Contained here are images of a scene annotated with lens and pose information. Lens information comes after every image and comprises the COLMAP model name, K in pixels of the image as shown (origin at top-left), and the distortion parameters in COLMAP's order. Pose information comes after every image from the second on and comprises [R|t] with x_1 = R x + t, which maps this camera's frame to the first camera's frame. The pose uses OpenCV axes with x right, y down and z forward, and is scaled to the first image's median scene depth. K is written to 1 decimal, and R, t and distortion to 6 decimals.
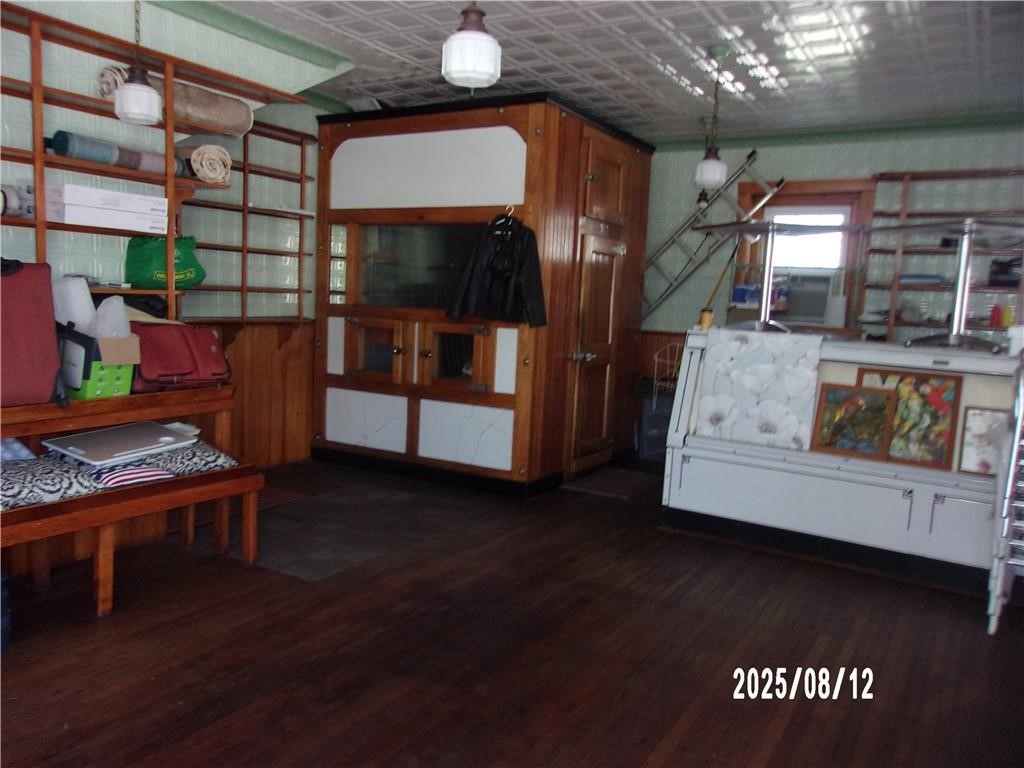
lens RADIAL K [[817.4, 0, 499.4], [0, 817.4, 382.8], [0, 0, 1]] dist [0.009895, 0.008392]
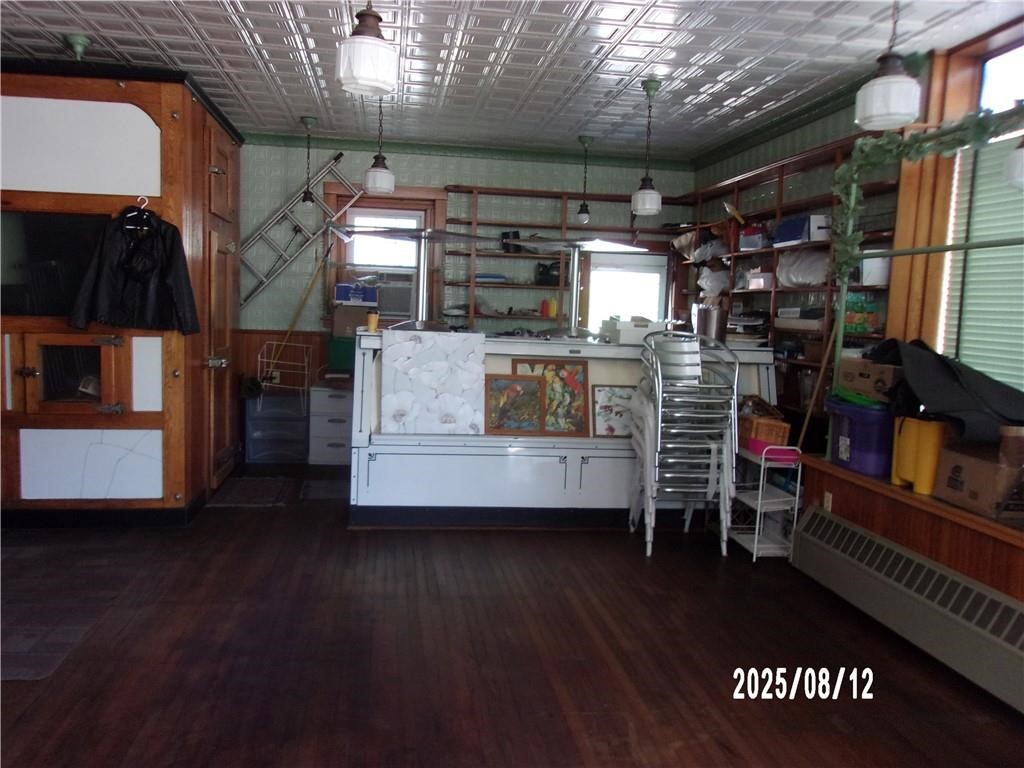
lens RADIAL K [[817.4, 0, 499.4], [0, 817.4, 382.8], [0, 0, 1]] dist [0.009895, 0.008392]
pose [[0.778247, -0.082042, 0.622576, -0.289475], [0.070250, 0.996580, 0.043513, -0.034748], [-0.624017, 0.009872, 0.781349, 0.093425]]
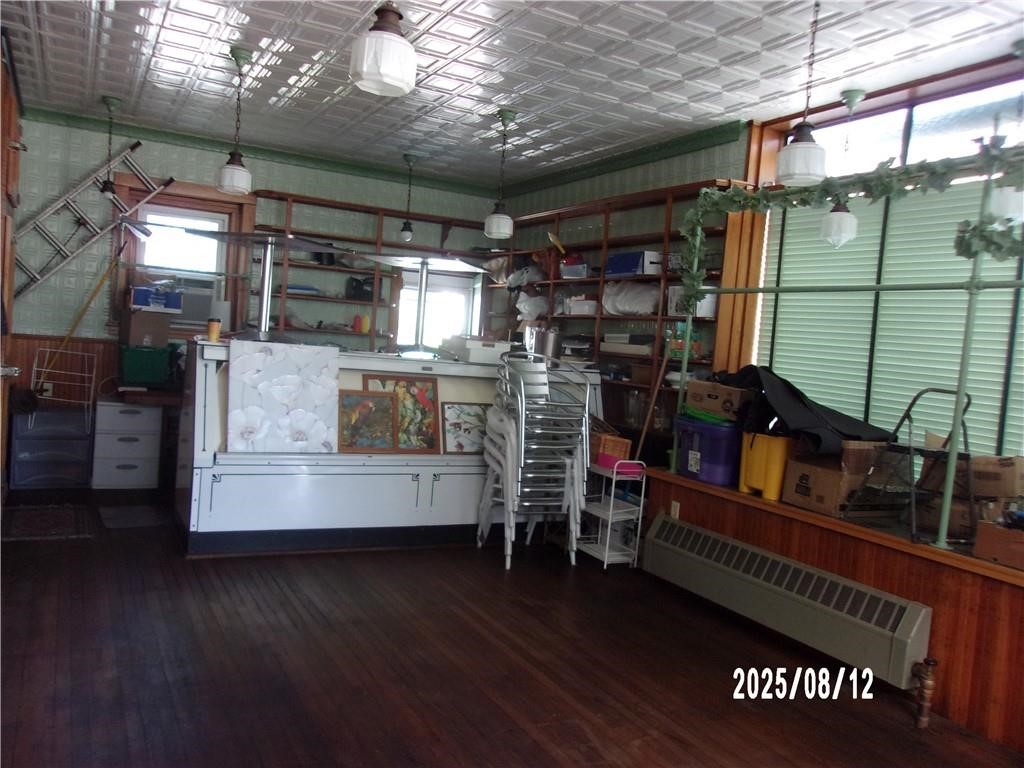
lens RADIAL K [[815.5, 0, 501.5], [0, 815.5, 382.4], [0, 0, 1]] dist [-0.007773, -0.003529]
pose [[0.520002, -0.054267, 0.852440, -0.405866], [0.039096, 0.998446, 0.039712, -0.042693], [-0.853270, 0.012676, 0.521315, 0.232474]]
